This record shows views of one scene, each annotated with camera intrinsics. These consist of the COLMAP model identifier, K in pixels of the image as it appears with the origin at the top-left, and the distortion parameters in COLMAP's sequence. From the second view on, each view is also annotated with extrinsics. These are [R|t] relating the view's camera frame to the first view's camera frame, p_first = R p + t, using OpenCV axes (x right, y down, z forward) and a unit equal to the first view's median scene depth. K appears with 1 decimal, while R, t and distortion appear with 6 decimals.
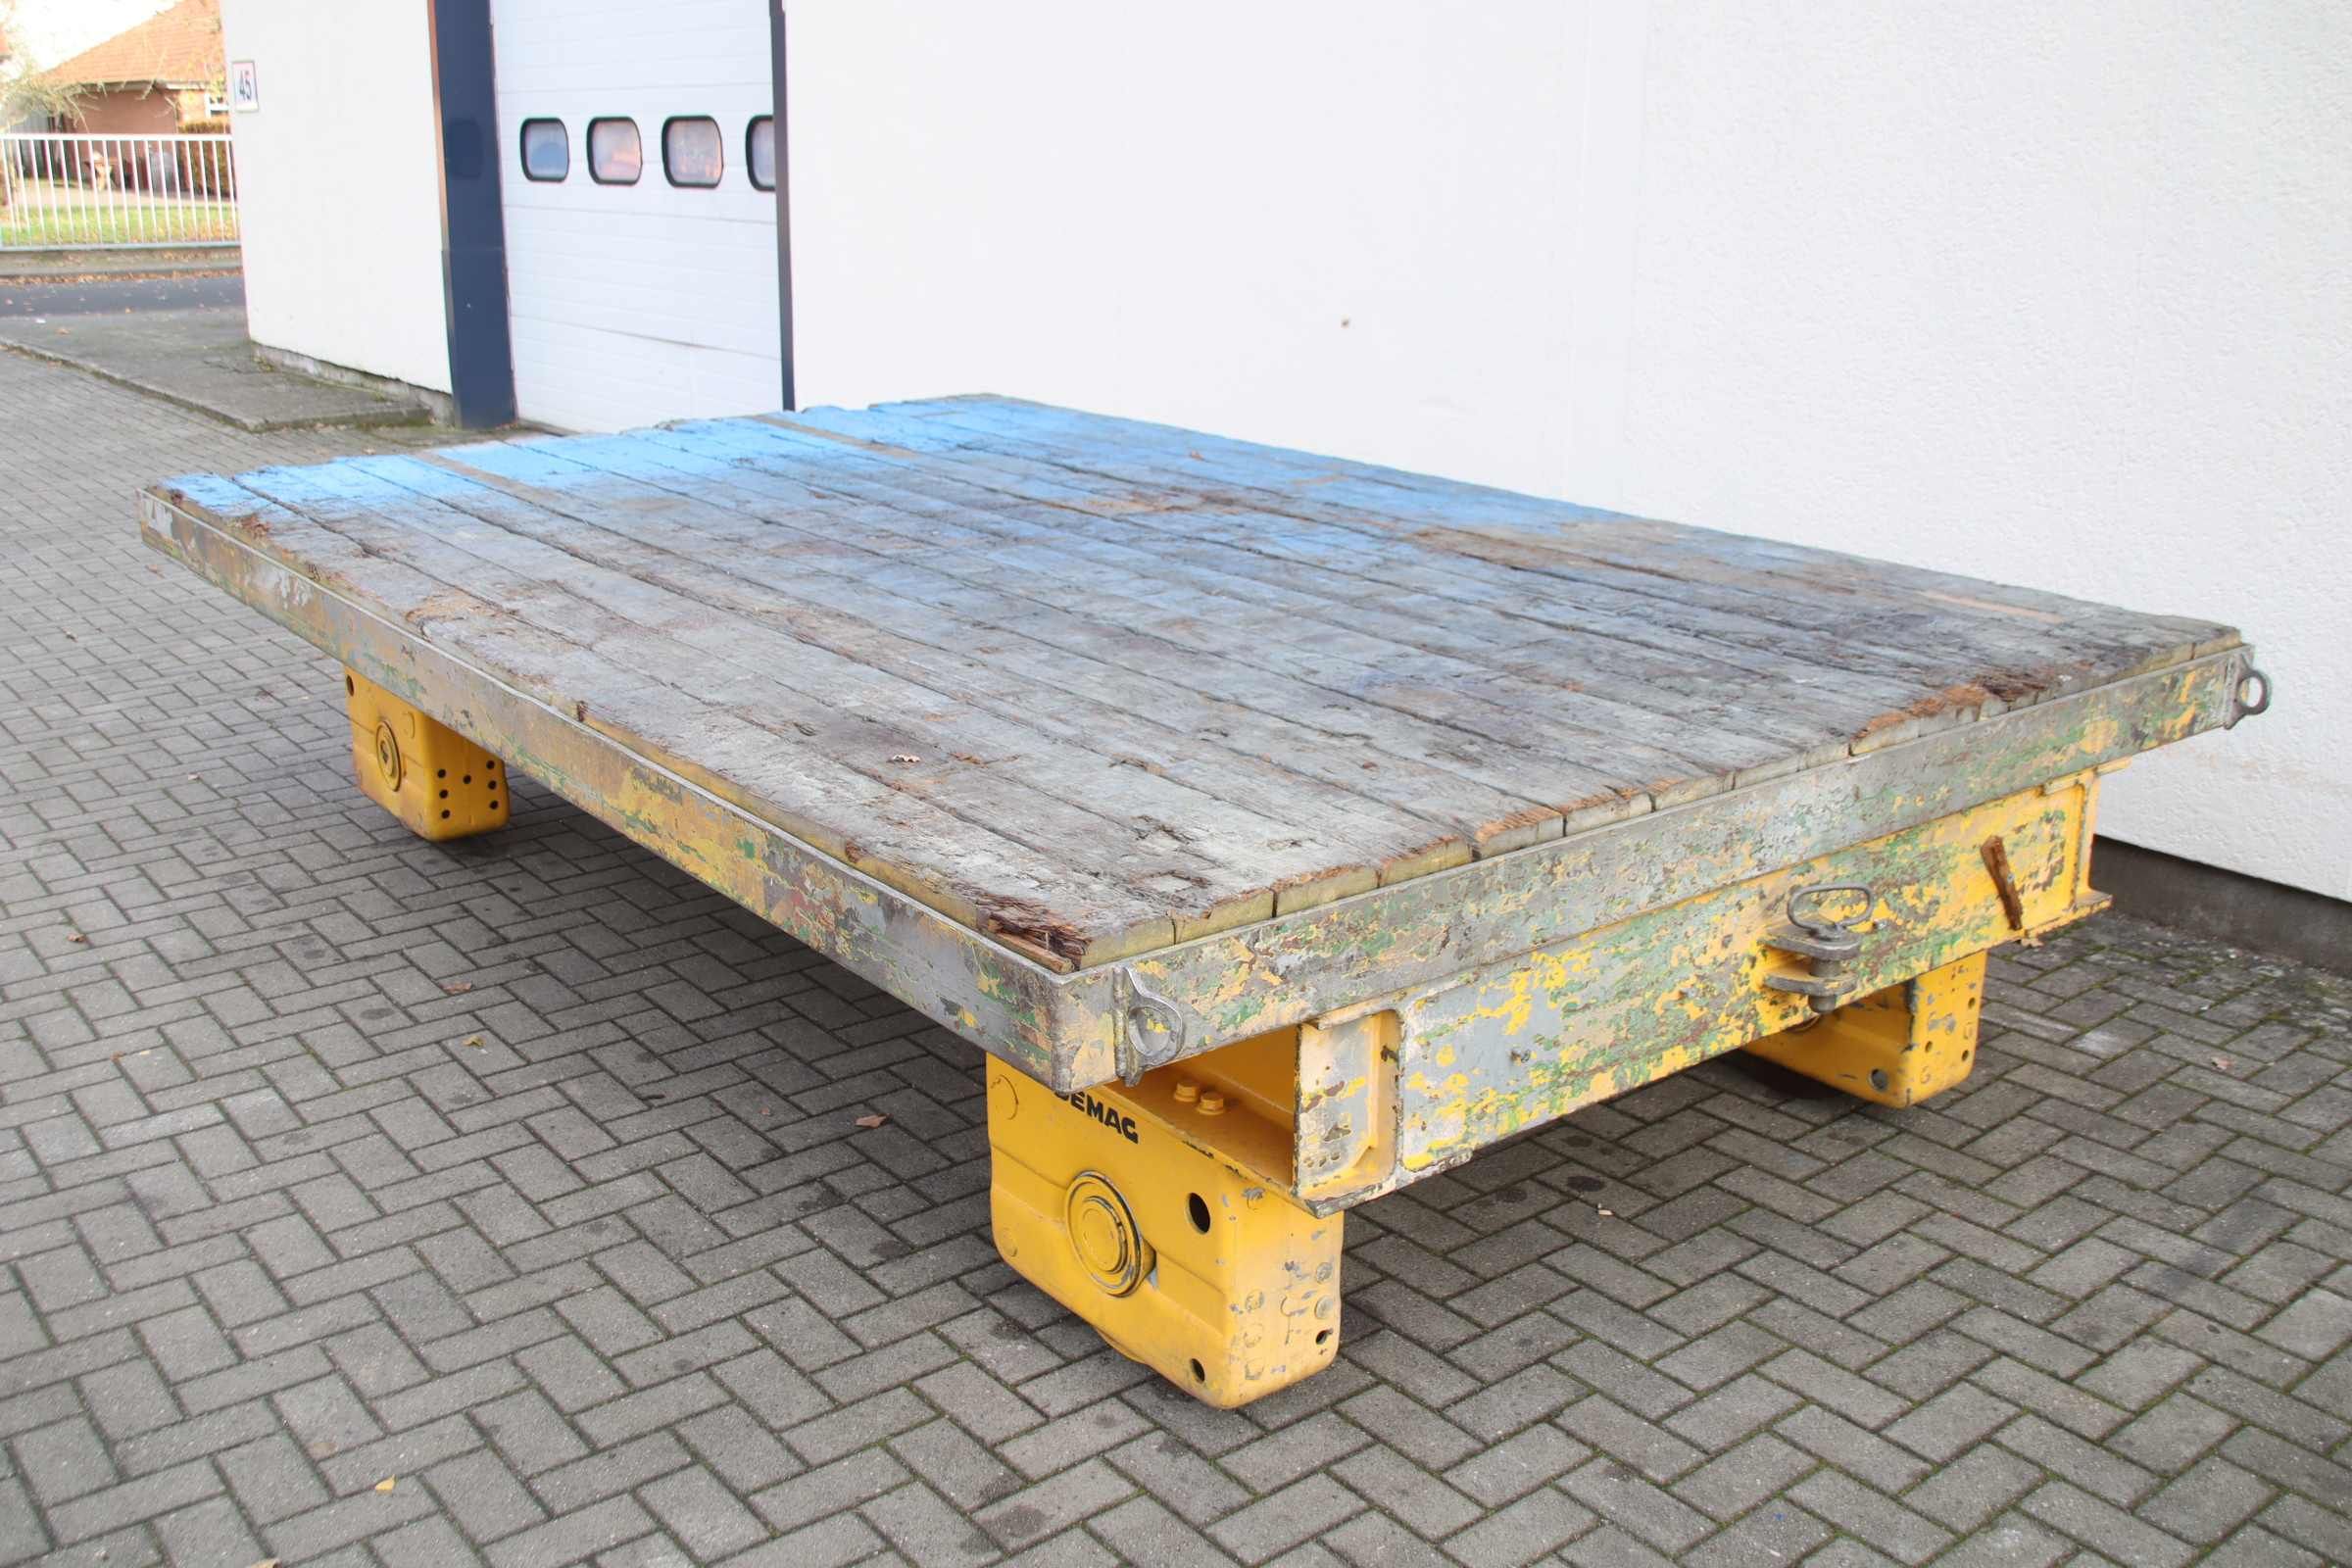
lens RADIAL K [[2191.3, 0, 1236.1], [0, 2191.3, 763.5], [0, 0, 1]] dist [-0.071532, 0.000000]
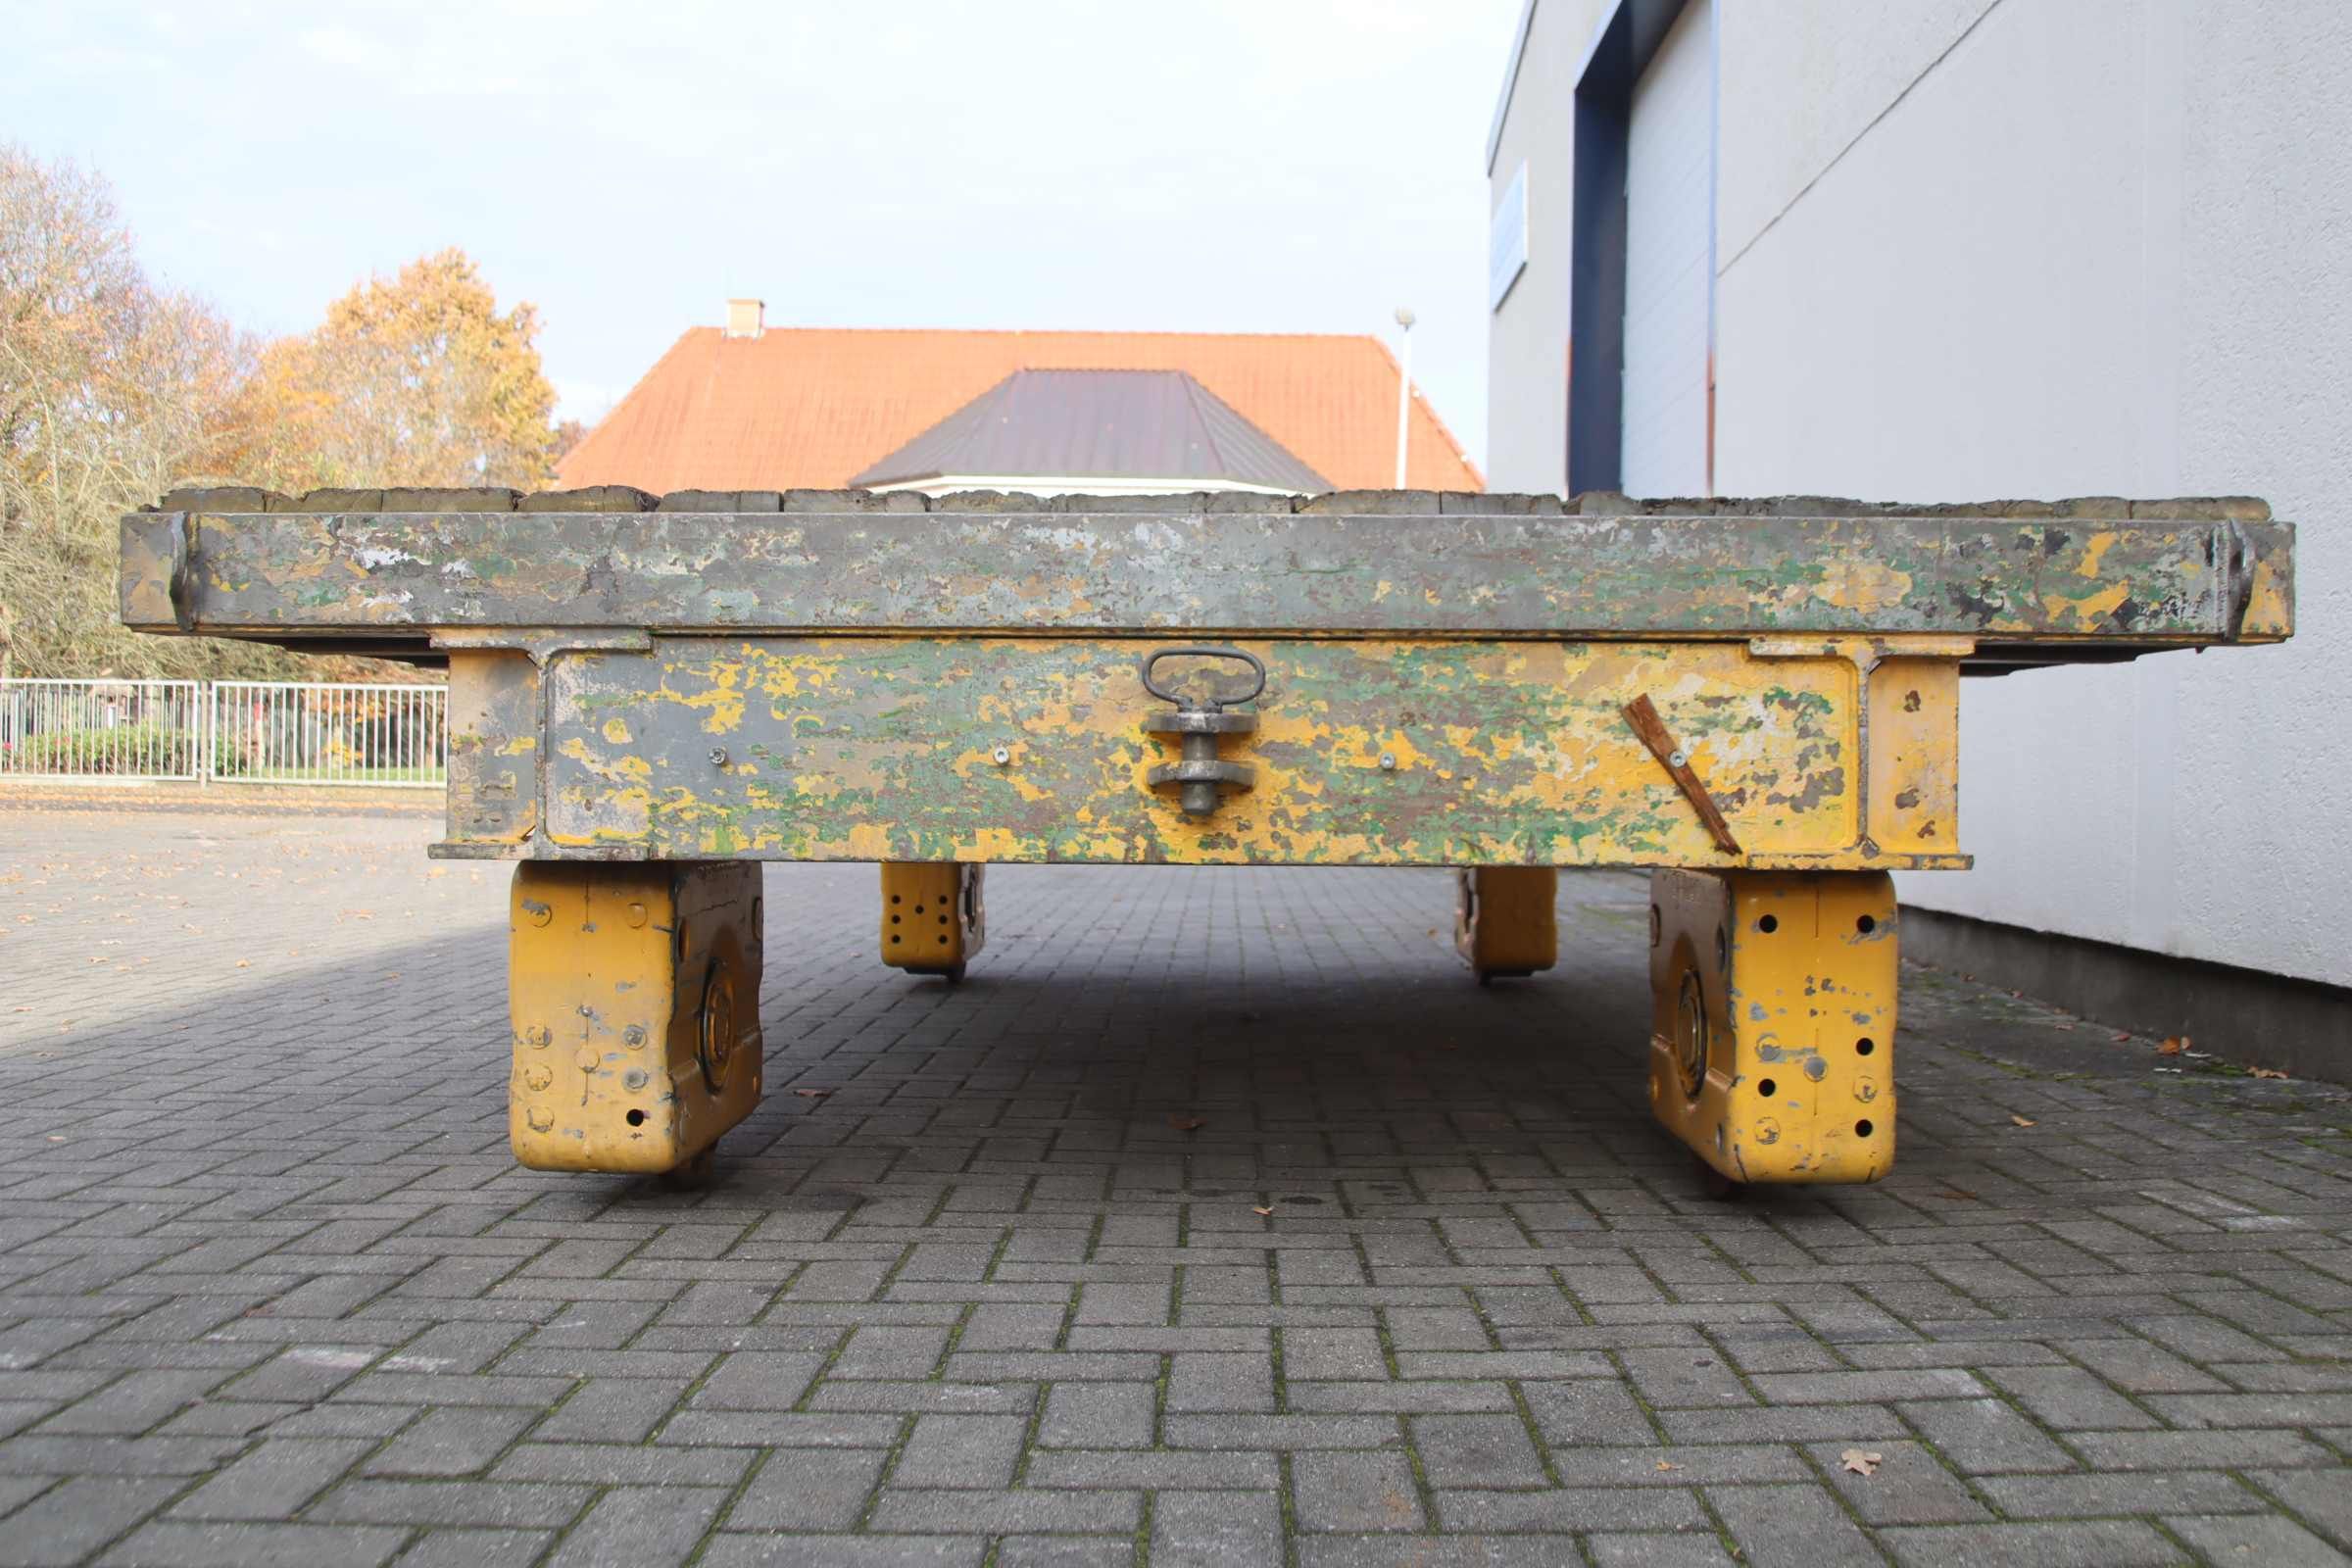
lens RADIAL K [[2287.4, 0, 1225.7], [0, 2287.4, 752.2], [0, 0, 1]] dist [-0.075304, 0.000000]
pose [[0.777619, -0.007988, -0.628684, 0.792315], [-0.177749, 0.956336, -0.232008, 0.280139], [0.603087, 0.292162, 0.742245, 0.381996]]
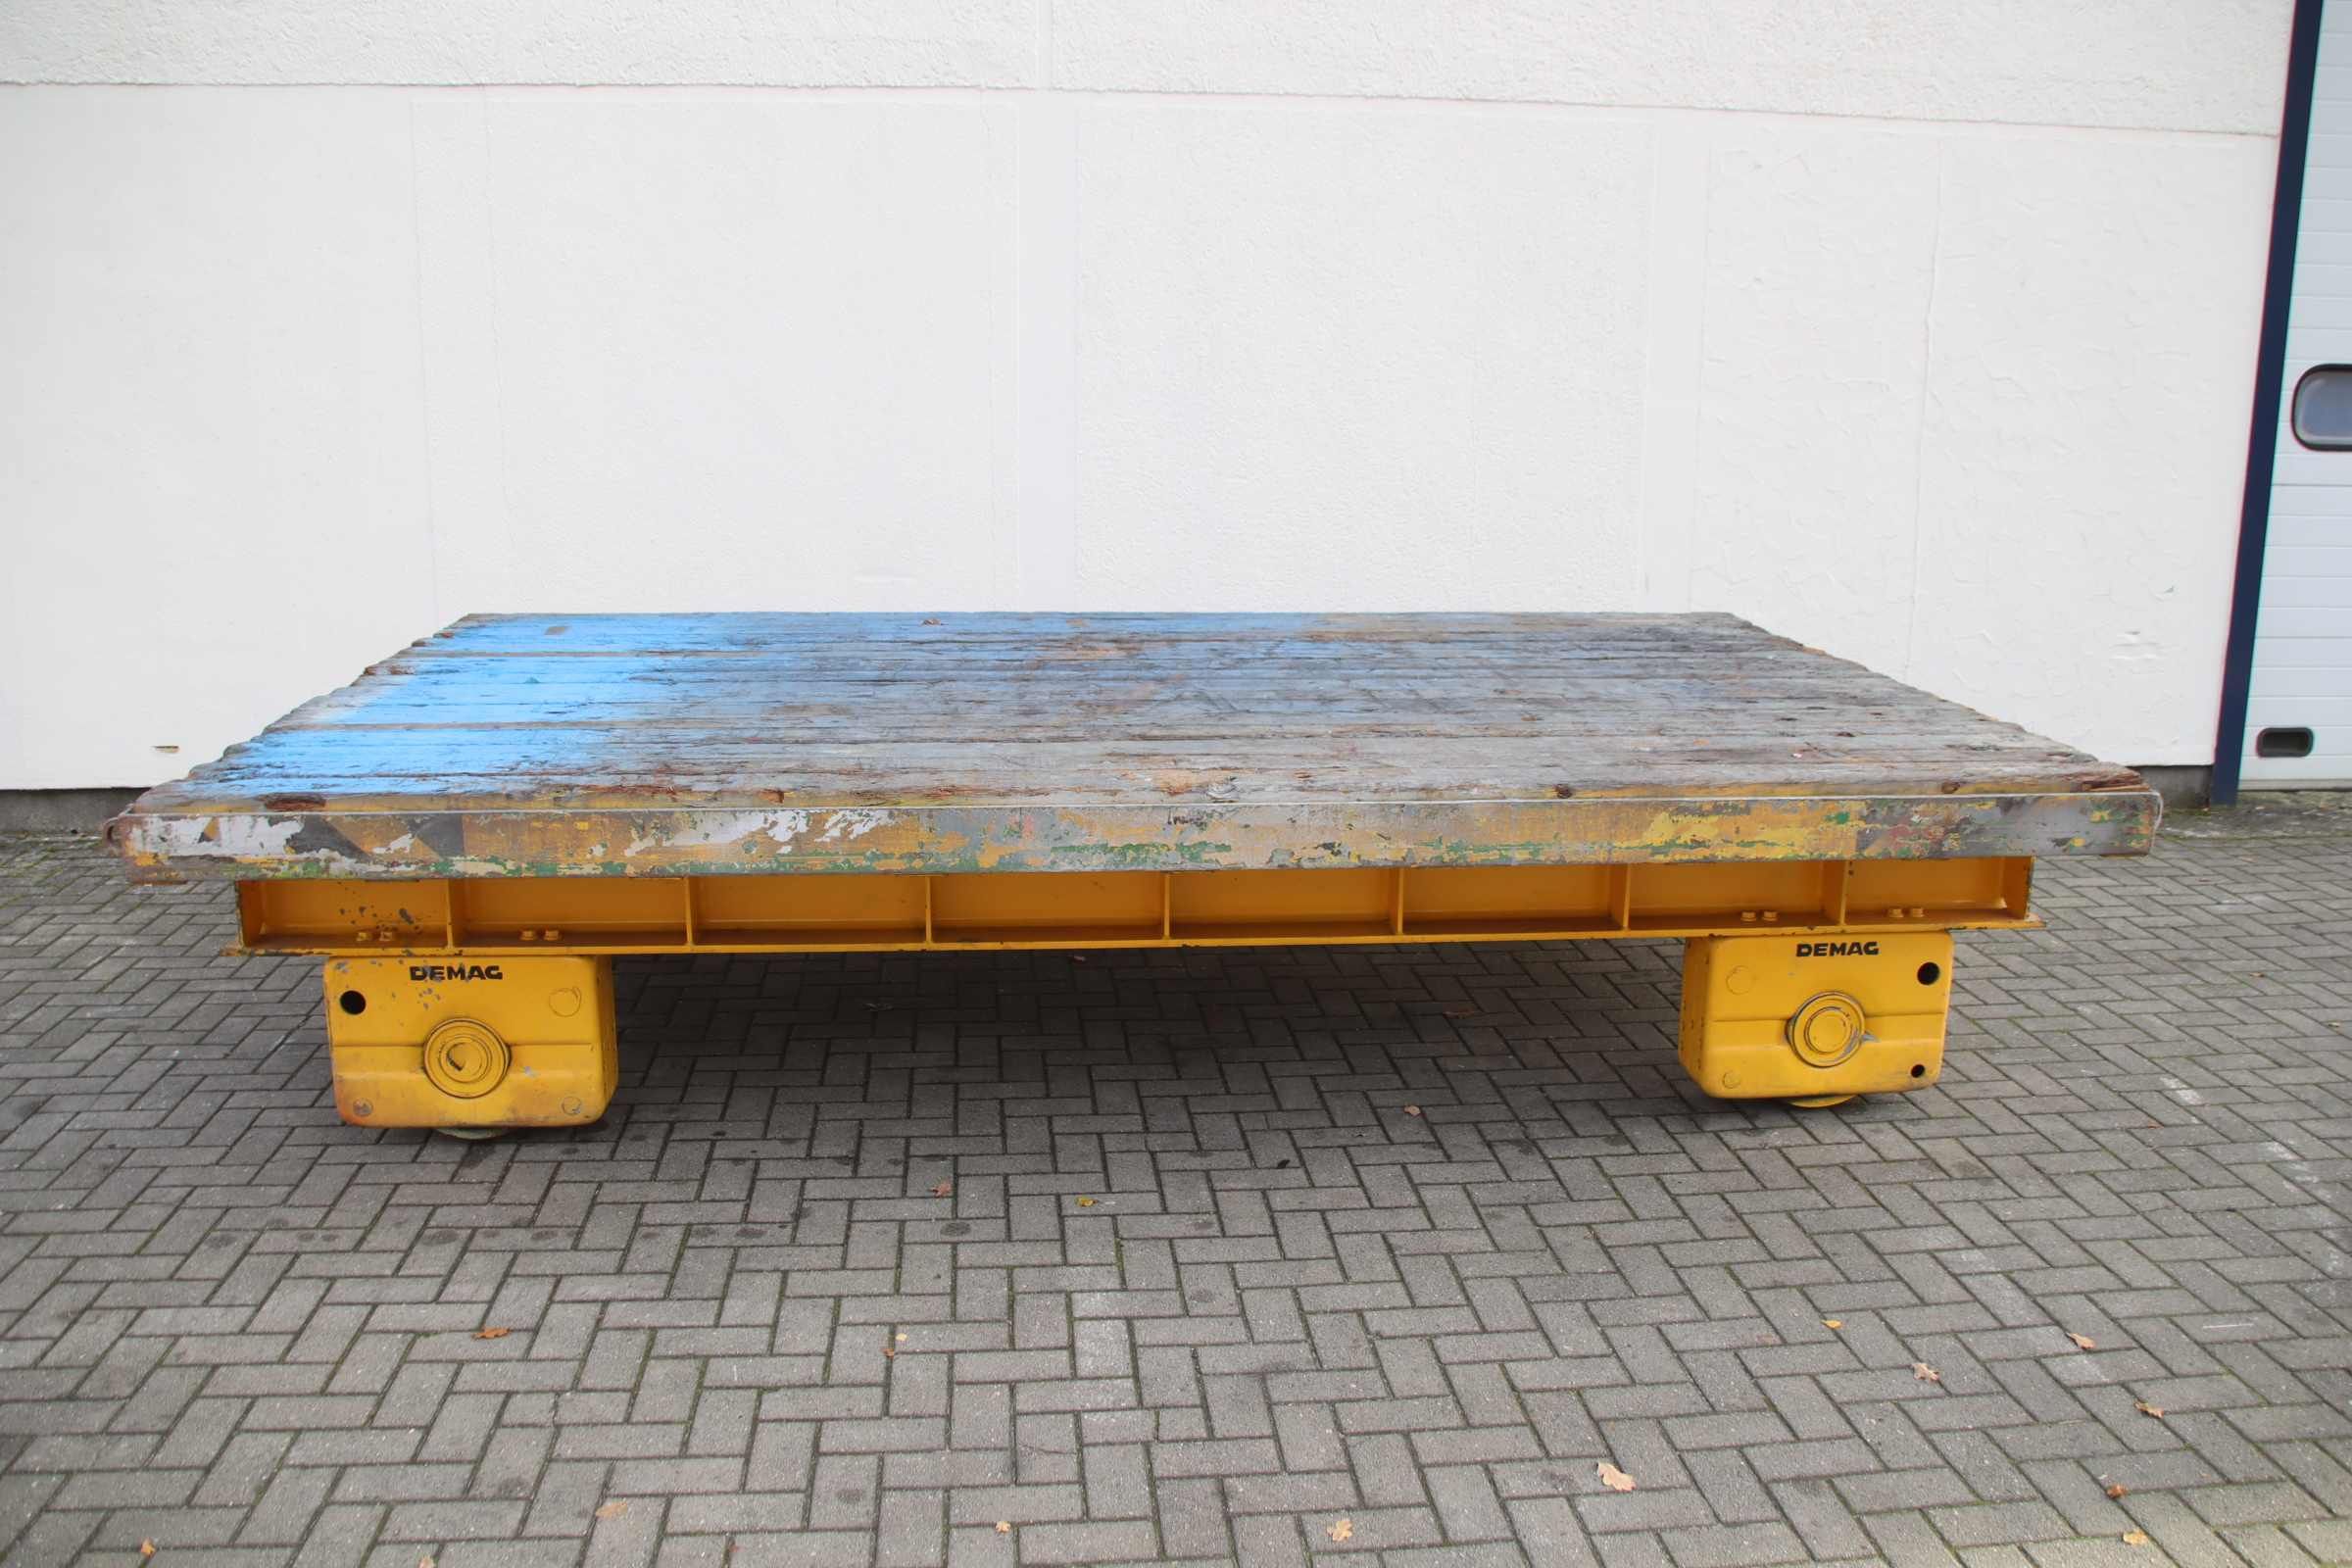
lens RADIAL K [[1949.0, 0, 1202.5], [0, 1949.0, 766.0], [0, 0, 1]] dist [-0.122180, 0.047548]
pose [[0.551670, -0.181353, 0.814108, -1.418183], [0.229110, 0.971477, 0.061155, -0.165315], [-0.801978, 0.152783, 0.577485, 0.512986]]
